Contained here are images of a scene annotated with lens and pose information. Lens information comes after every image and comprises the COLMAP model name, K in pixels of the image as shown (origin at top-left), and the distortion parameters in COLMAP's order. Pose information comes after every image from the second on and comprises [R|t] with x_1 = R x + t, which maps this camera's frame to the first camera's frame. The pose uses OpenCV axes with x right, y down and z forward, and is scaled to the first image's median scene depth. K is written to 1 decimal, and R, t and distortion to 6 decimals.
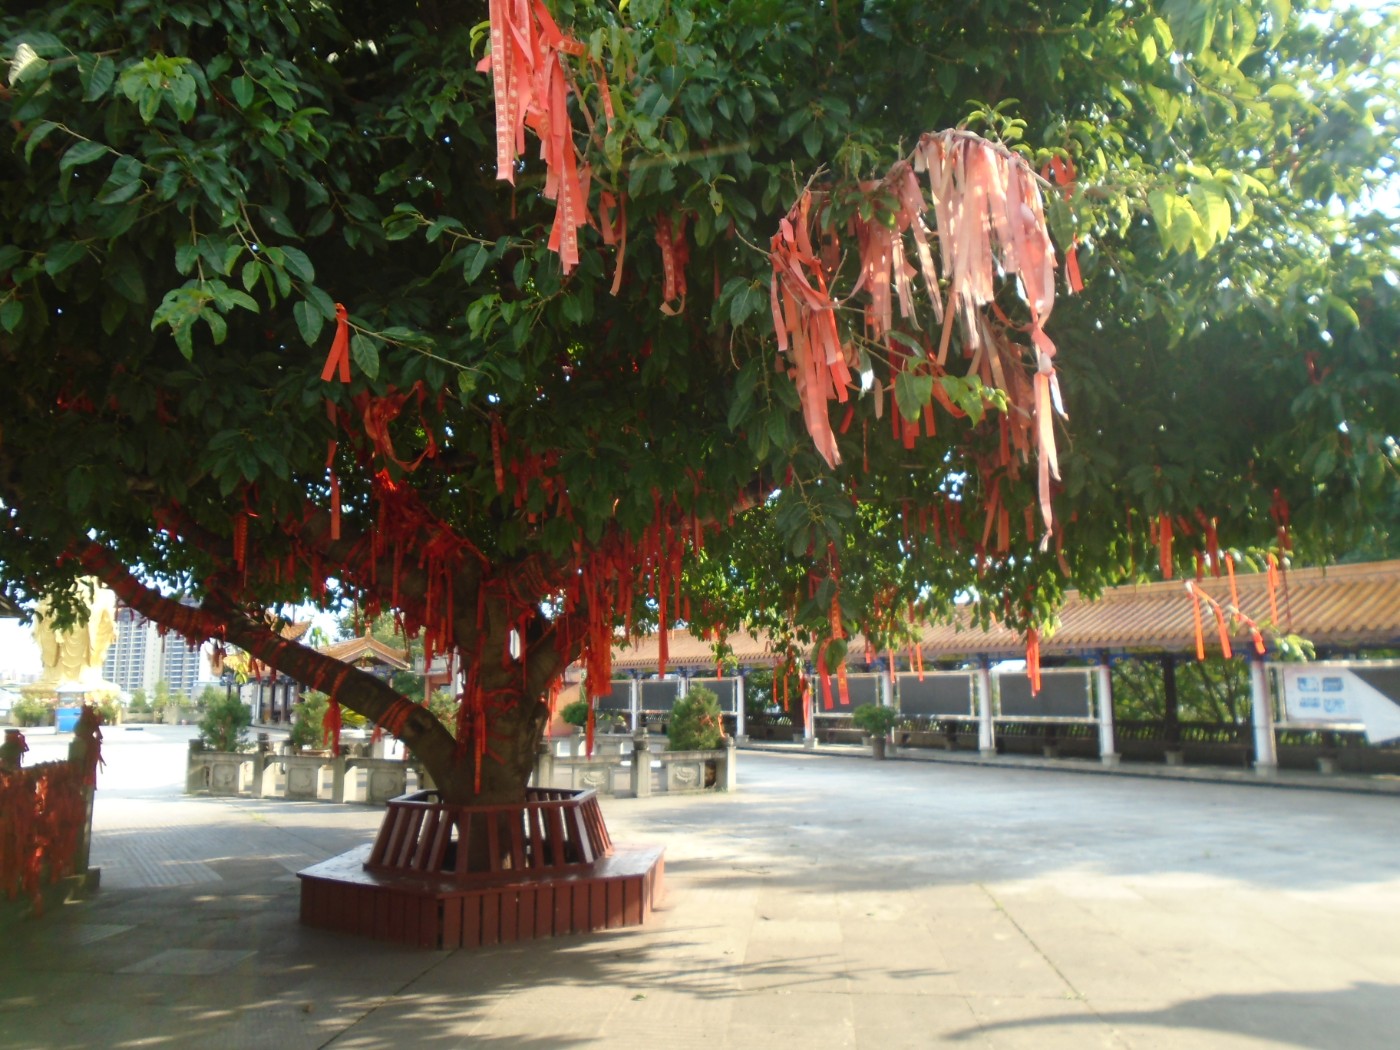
lens RADIAL K [[1065.9, 0, 700.0], [0, 1065.9, 525.0], [0, 0, 1]] dist [-0.005311, 0.003120]
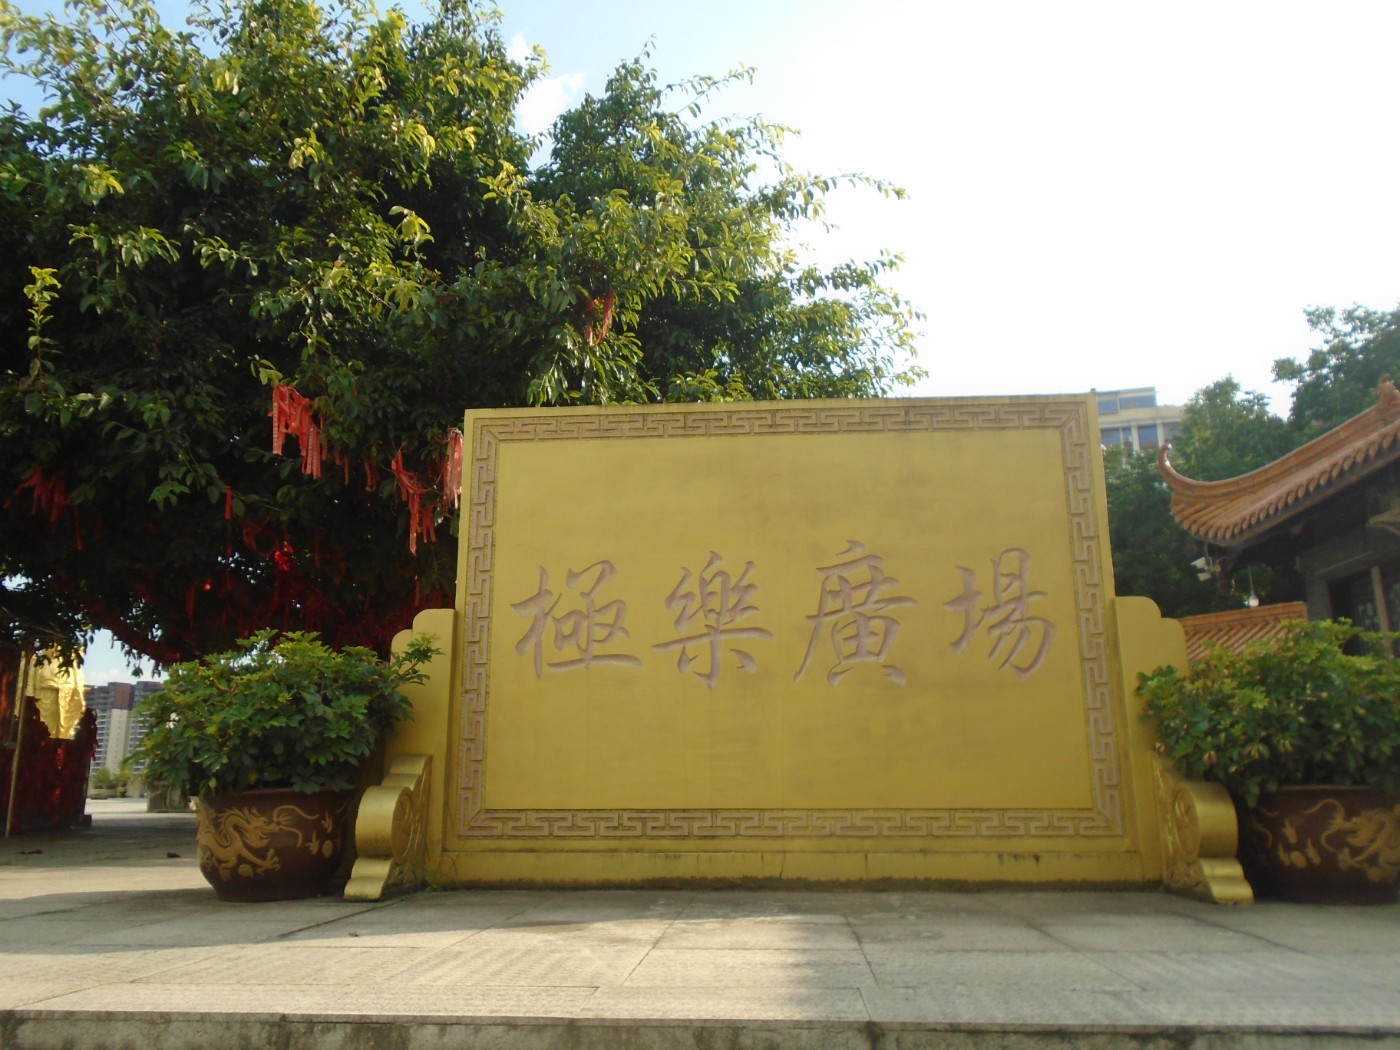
lens RADIAL K [[1140.9, 0, 700.0], [0, 1140.9, 525.0], [0, 0, 1]] dist [-0.000042, 0.006098]
pose [[0.999966, 0.005052, -0.006443, 0.777977], [-0.005559, 0.996676, -0.081280, 0.083276], [0.006011, 0.081313, 0.996670, -1.617731]]
